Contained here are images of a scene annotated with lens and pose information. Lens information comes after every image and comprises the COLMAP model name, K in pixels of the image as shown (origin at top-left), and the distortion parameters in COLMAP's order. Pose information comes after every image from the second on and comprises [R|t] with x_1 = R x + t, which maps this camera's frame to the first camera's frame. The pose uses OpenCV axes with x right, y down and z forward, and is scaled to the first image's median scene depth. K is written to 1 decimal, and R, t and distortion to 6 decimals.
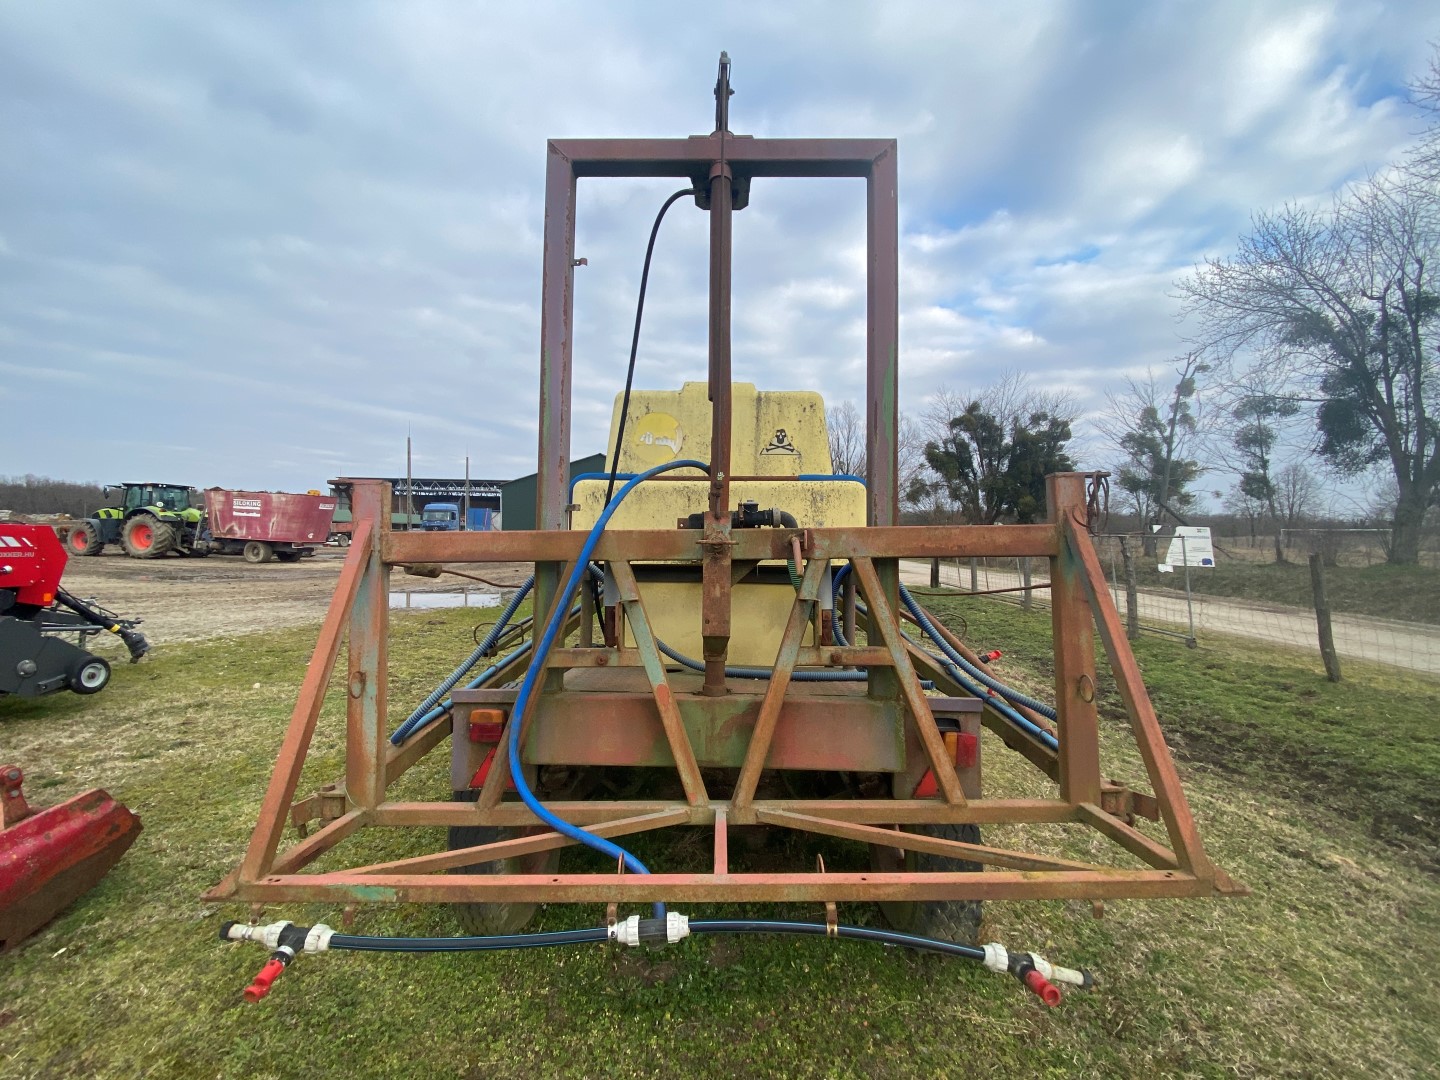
lens RADIAL K [[584.3, 0, 706.1], [0, 584.3, 536.6], [0, 0, 1]] dist [0.007660, -0.014494]
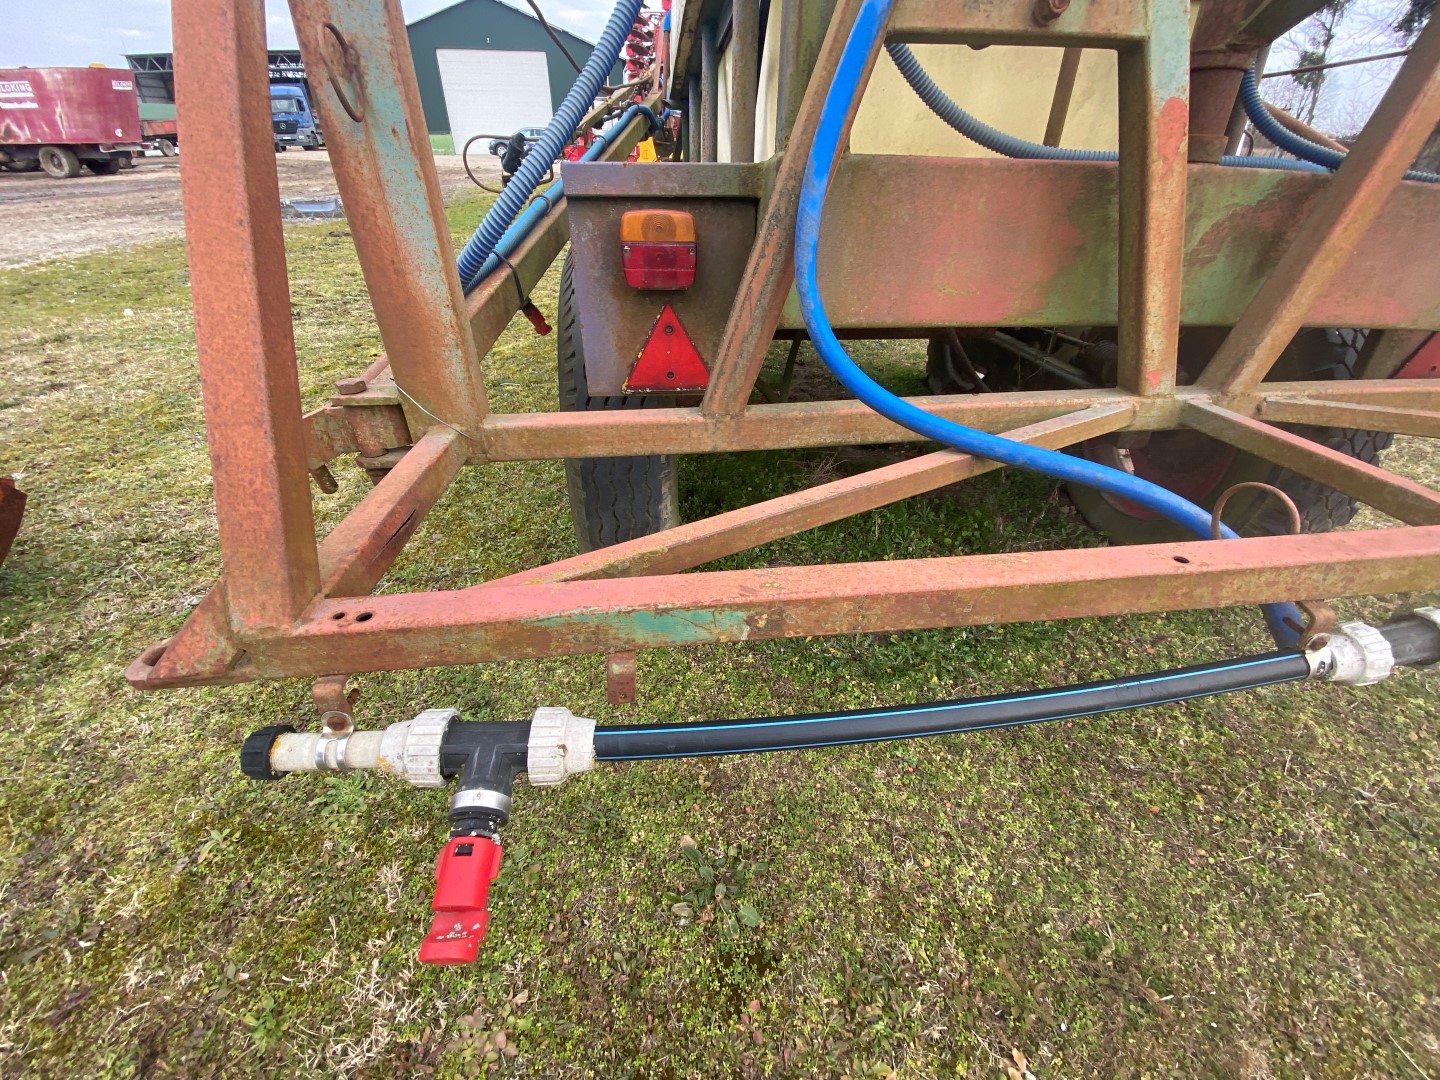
lens RADIAL K [[584.3, 0, 697.8], [0, 584.3, 542.0], [0, 0, 1]] dist [0.007660, -0.014494]
pose [[0.995173, -0.057620, 0.079446, -0.383803], [0.002905, 0.826446, 0.563009, 0.249622], [-0.098098, -0.560060, 0.822624, 0.491707]]
